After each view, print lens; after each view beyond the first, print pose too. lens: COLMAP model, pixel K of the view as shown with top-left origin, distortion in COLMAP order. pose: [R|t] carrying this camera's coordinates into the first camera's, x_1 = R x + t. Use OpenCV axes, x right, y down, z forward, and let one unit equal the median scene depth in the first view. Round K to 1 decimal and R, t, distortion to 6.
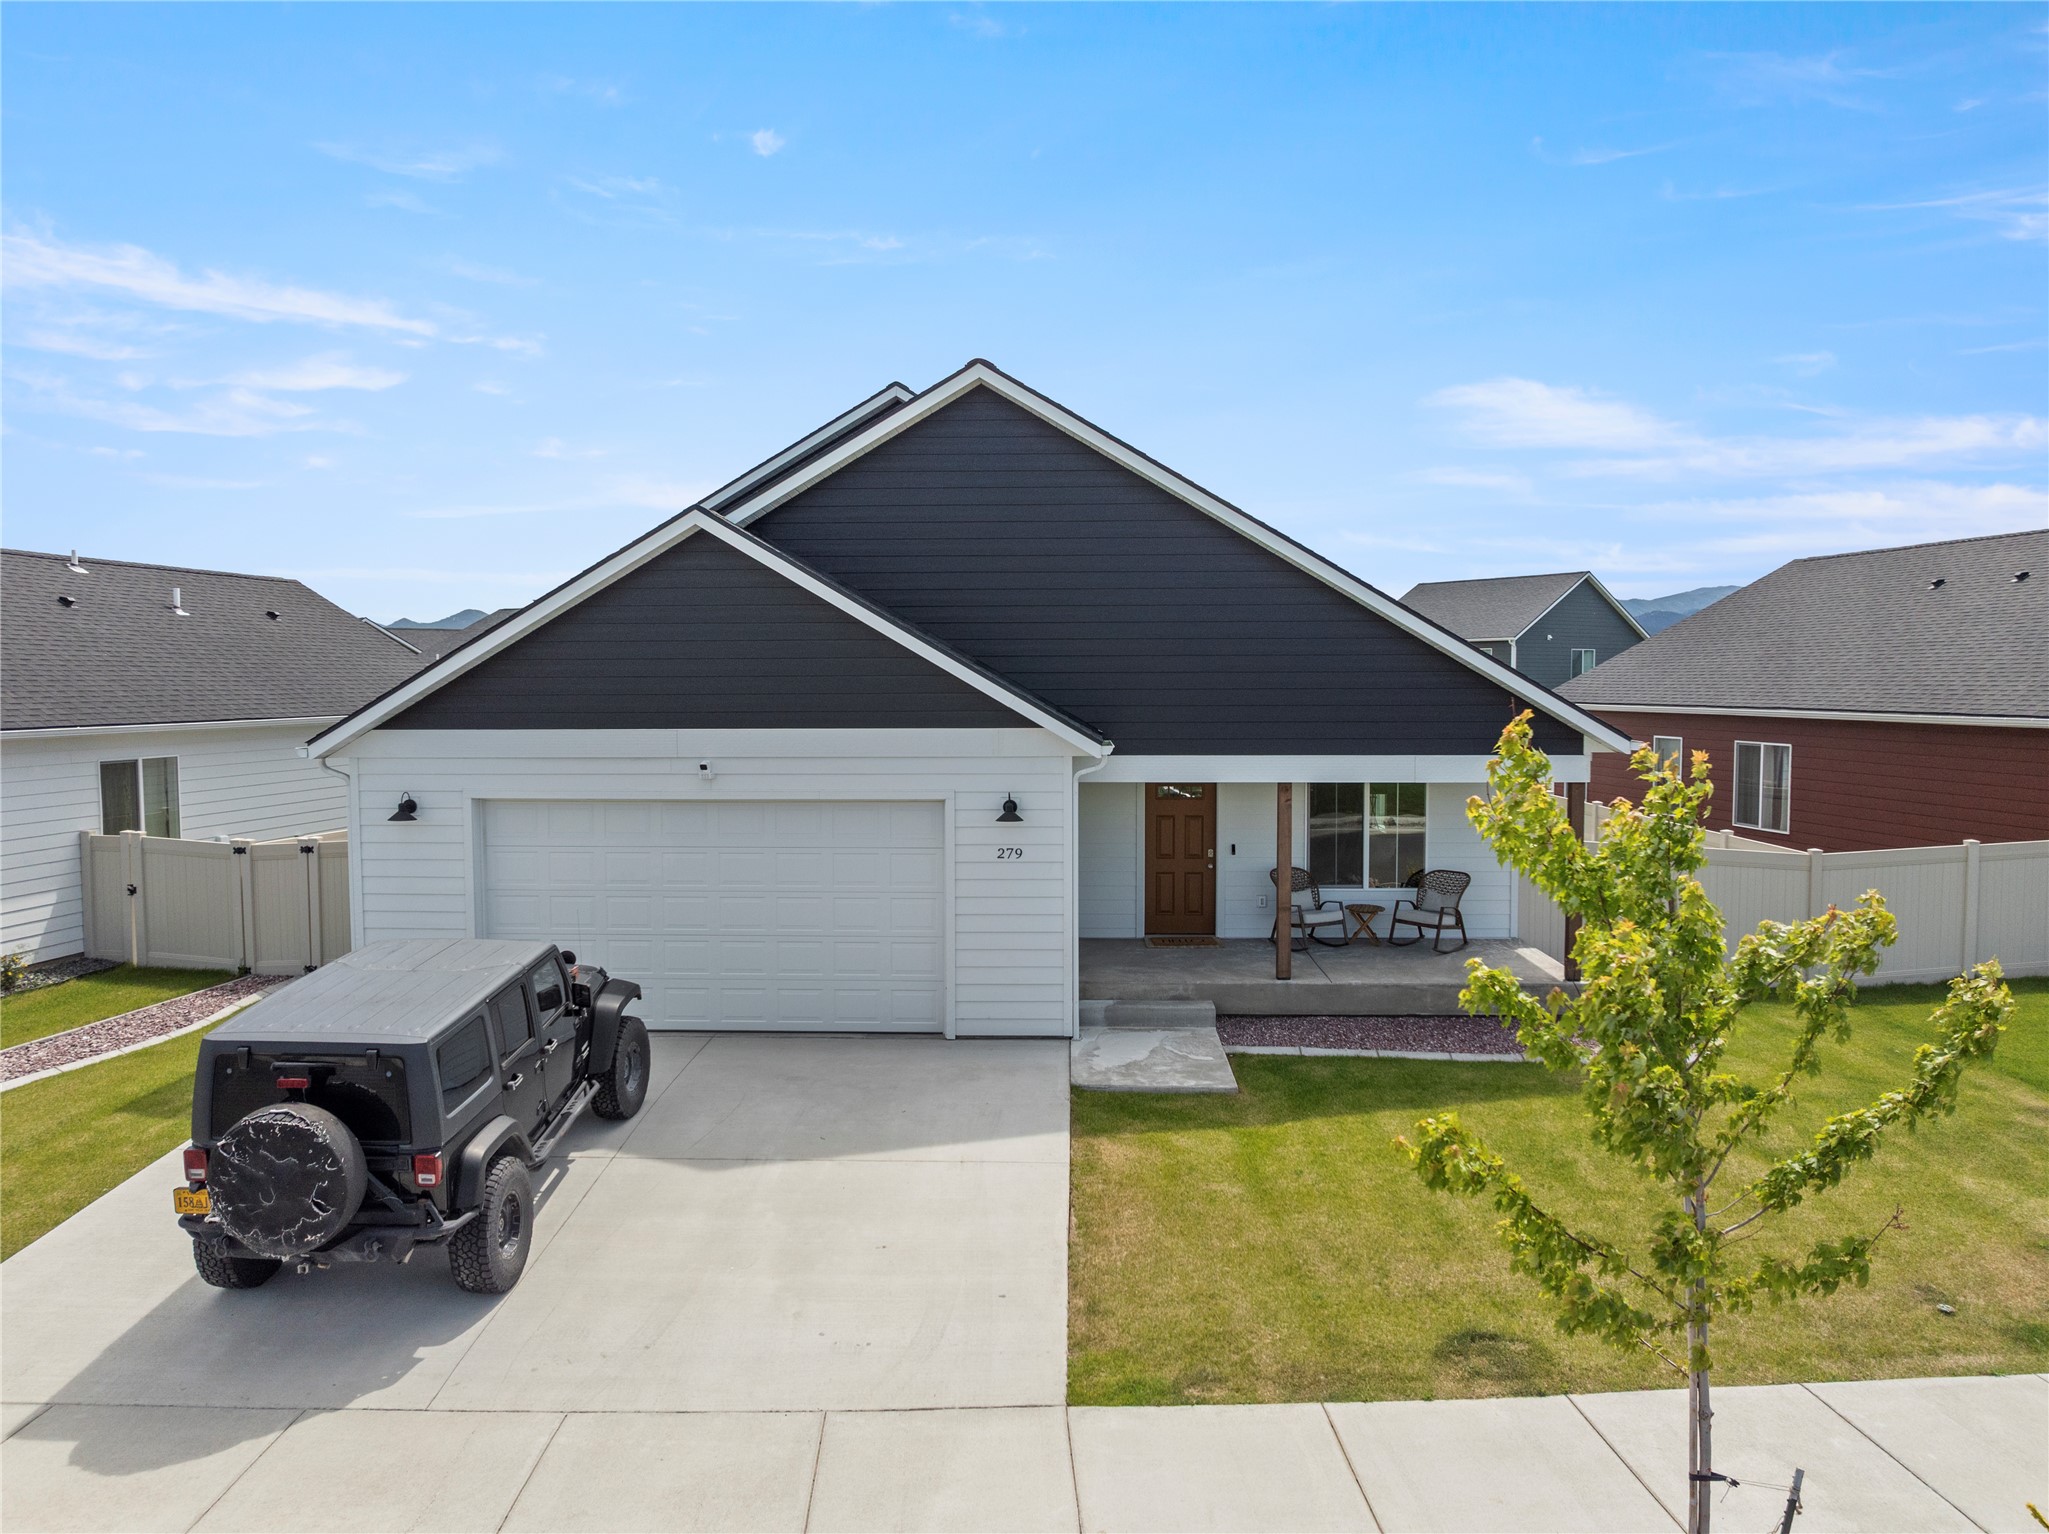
lens RADIAL K [[1439.3, 0, 1023.4], [0, 1439.3, 759.4], [0, 0, 1]] dist [-0.043802, 0.007792]
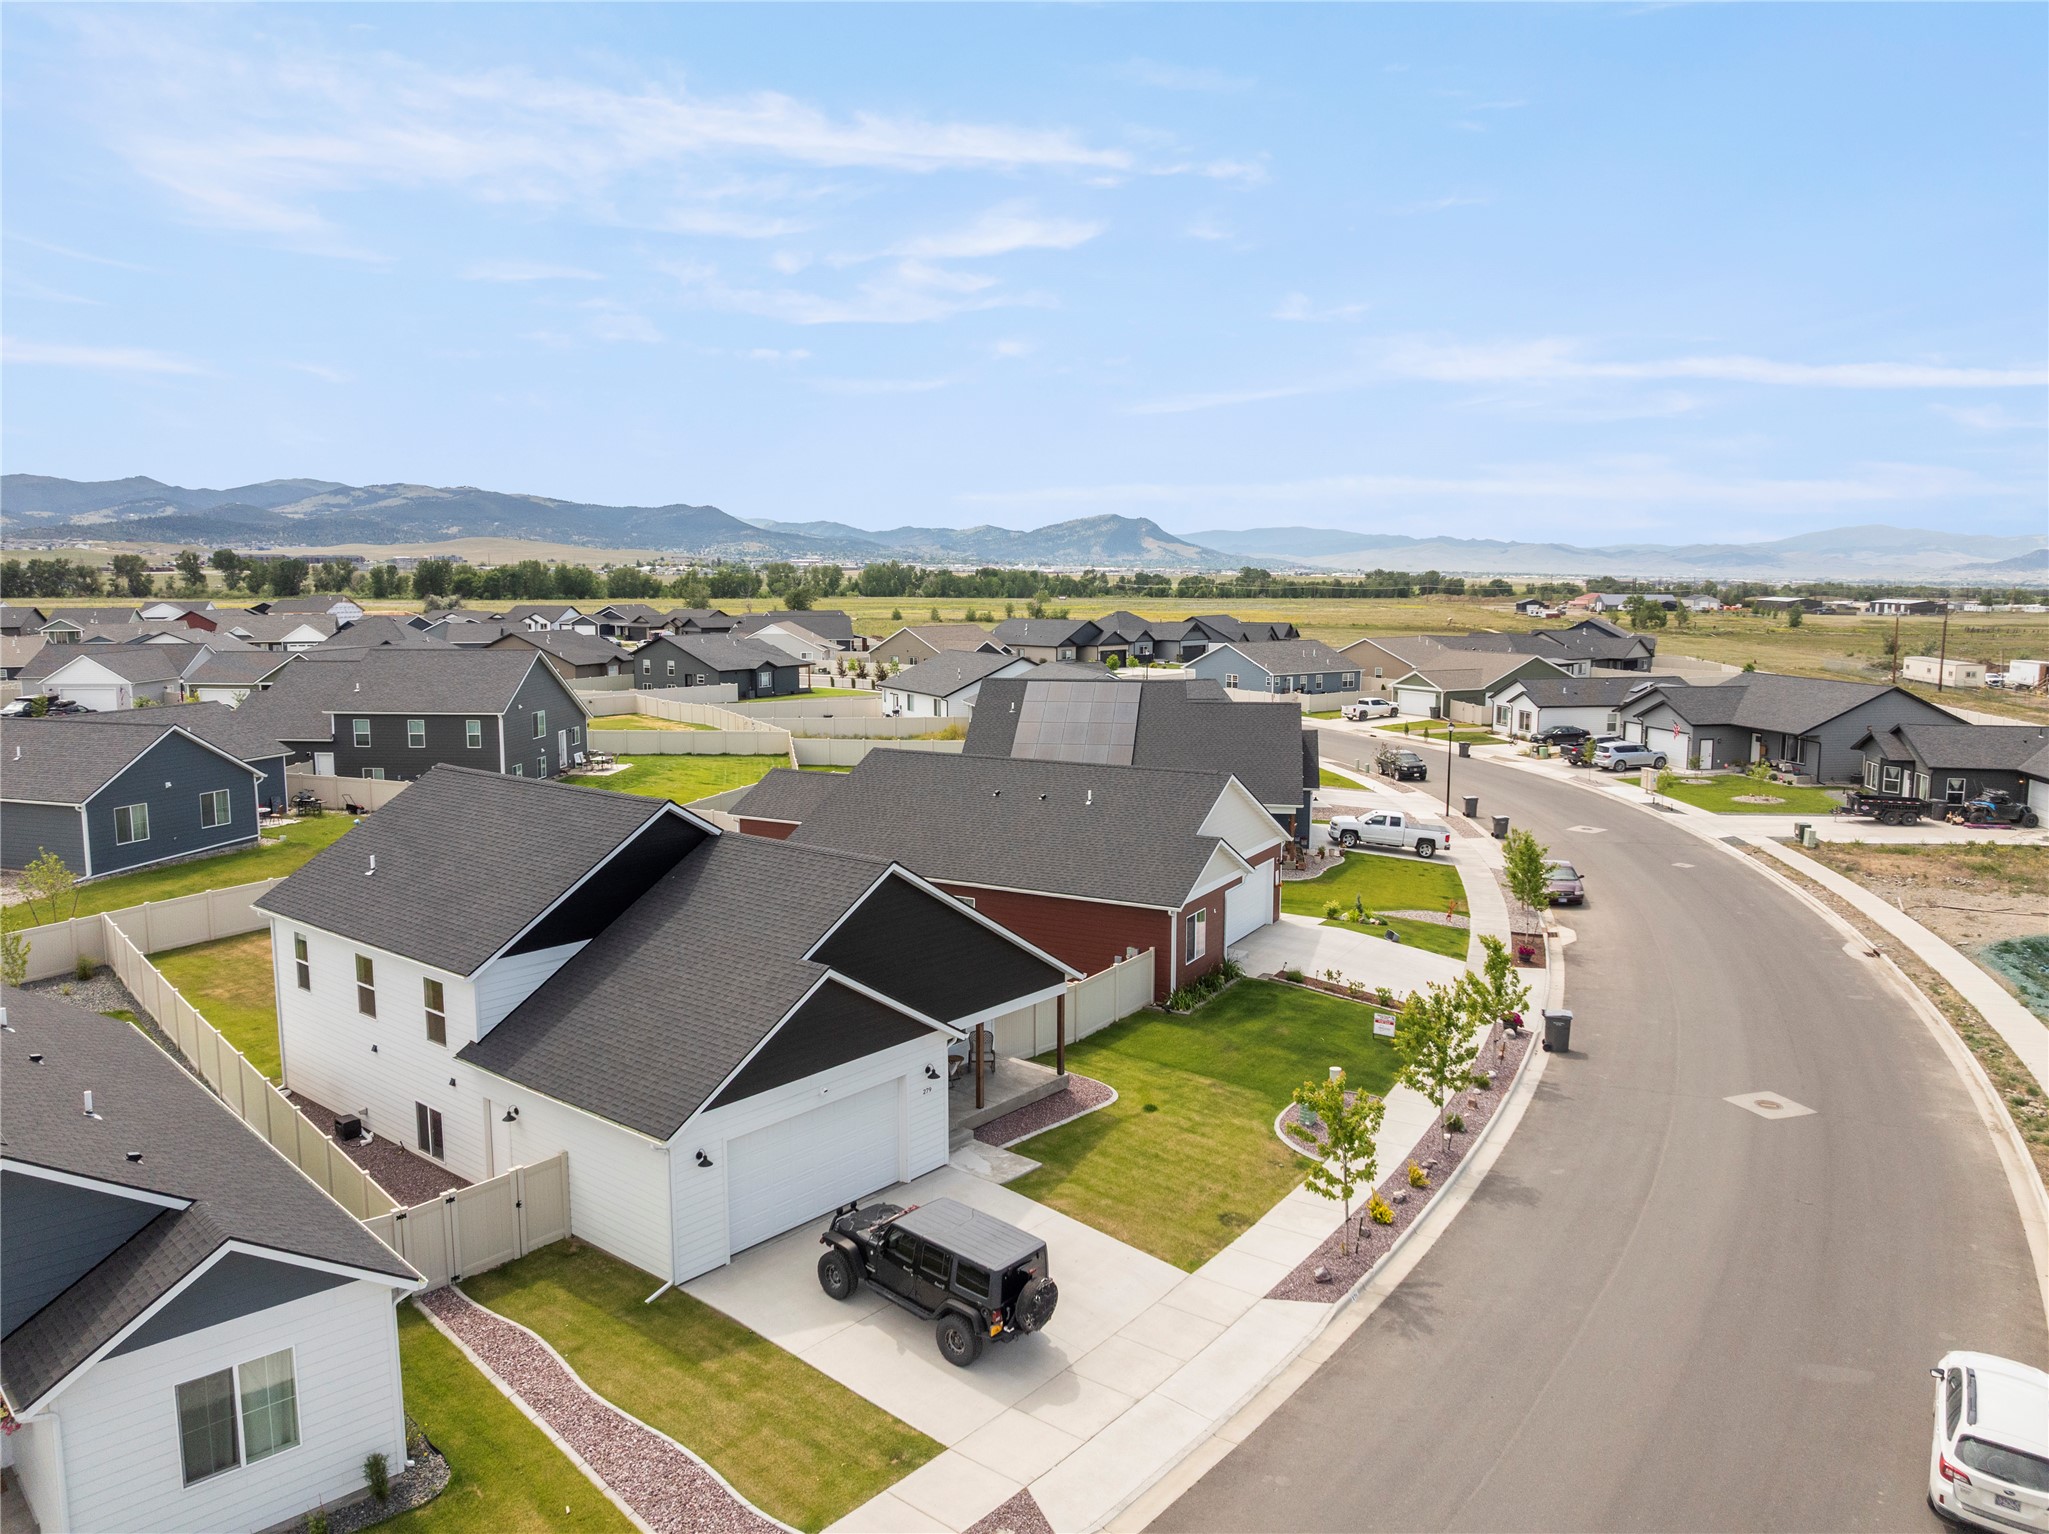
lens RADIAL K [[1439.3, 0, 1023.4], [0, 1439.3, 759.4], [0, 0, 1]] dist [-0.043802, 0.007792]
pose [[0.611258, -0.091438, 0.786132, -1.768626], [0.038809, 0.995571, 0.085623, -0.683806], [-0.790479, -0.021828, 0.612099, -0.472724]]
